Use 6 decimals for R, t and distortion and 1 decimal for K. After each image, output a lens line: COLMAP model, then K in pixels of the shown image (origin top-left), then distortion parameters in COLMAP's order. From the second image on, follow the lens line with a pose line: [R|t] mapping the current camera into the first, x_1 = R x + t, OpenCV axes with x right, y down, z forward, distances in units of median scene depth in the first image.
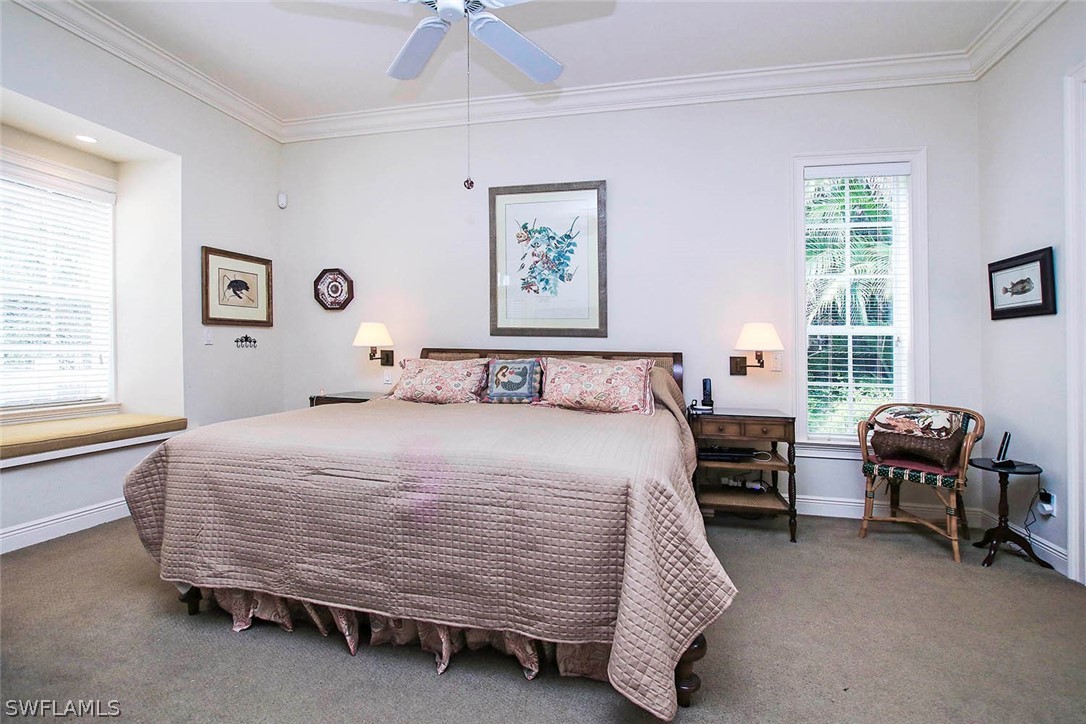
lens RADIAL K [[509.0, 0, 543.4], [0, 509.0, 353.7], [0, 0, 1]] dist [-0.021600, -0.000017]
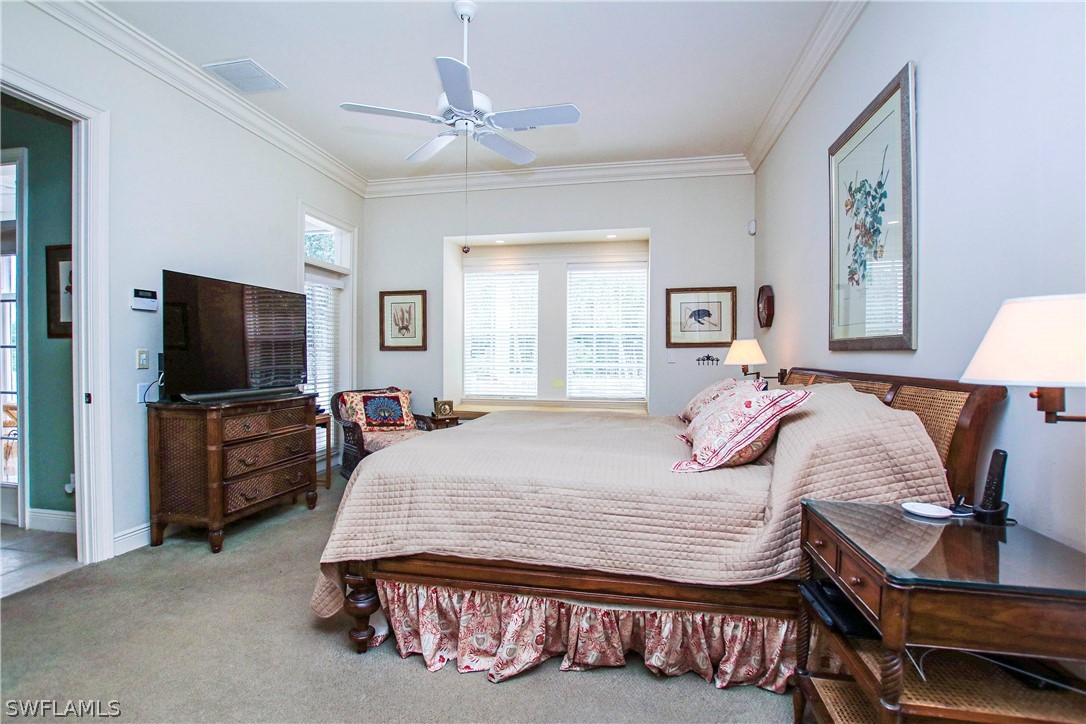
lens RADIAL K [[509.0, 0, 542.1], [0, 509.0, 366.6], [0, 0, 1]] dist [-0.021600, -0.000017]
pose [[0.076553, 0.007912, -0.997034, 0.607438], [-0.012017, 0.999903, 0.007013, -0.013401], [0.996993, 0.011444, 0.076641, 0.549644]]
